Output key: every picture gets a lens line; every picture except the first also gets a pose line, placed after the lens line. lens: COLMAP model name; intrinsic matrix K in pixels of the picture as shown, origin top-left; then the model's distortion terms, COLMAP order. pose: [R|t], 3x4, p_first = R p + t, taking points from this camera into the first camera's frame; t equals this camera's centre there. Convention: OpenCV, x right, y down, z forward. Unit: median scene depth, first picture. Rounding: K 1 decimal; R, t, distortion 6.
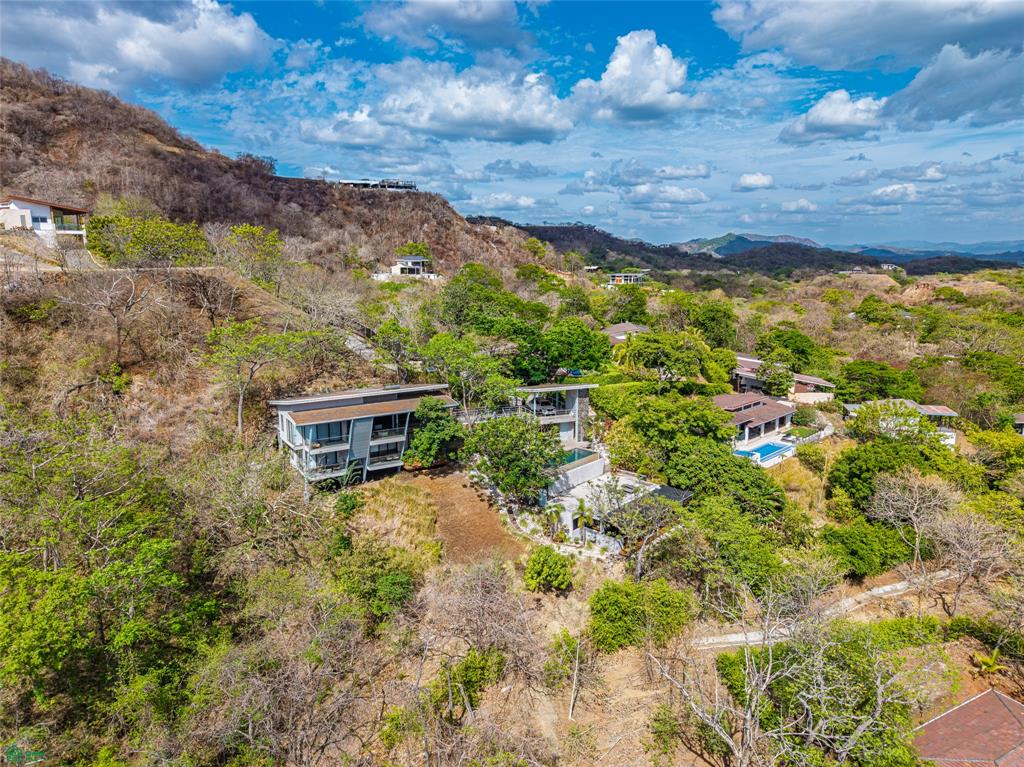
lens RADIAL K [[697.0, 0, 512.0], [0, 697.0, 383.5], [0, 0, 1]] dist [-0.001669, -0.005190]
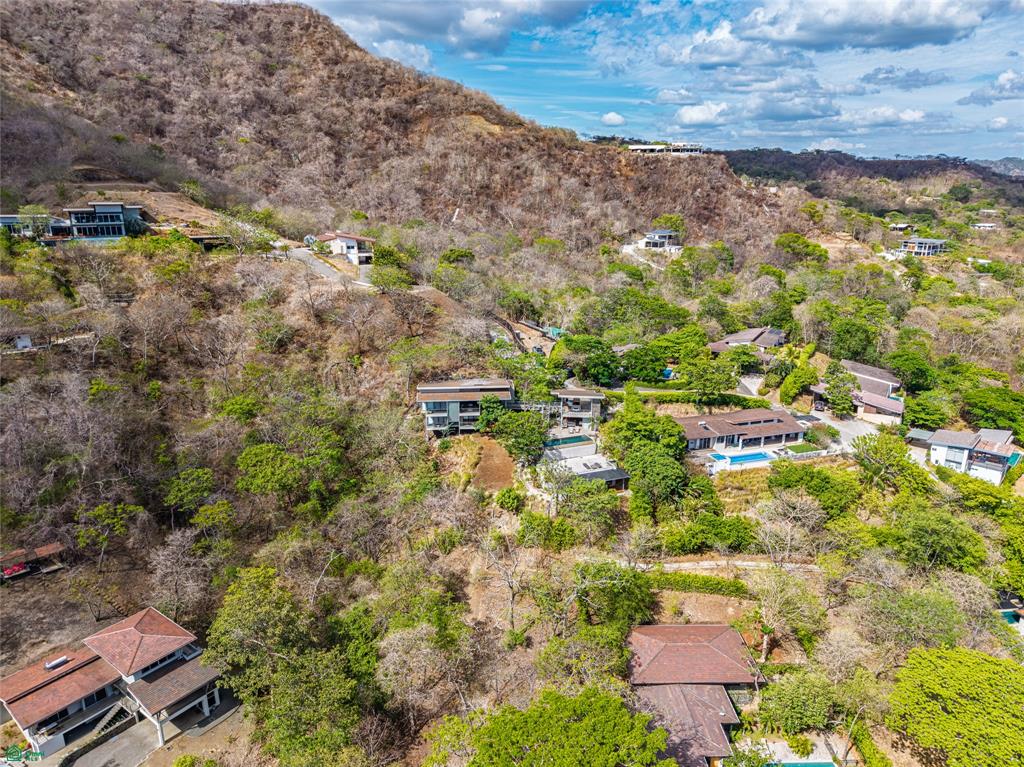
lens RADIAL K [[699.1, 0, 512.0], [0, 699.1, 383.5], [0, 0, 1]] dist [0.018480, -0.004736]
pose [[0.883696, 0.135430, -0.448039, 0.165788], [-0.085441, 0.987817, 0.130070, -0.055763], [0.460196, -0.076662, 0.884501, -0.124060]]
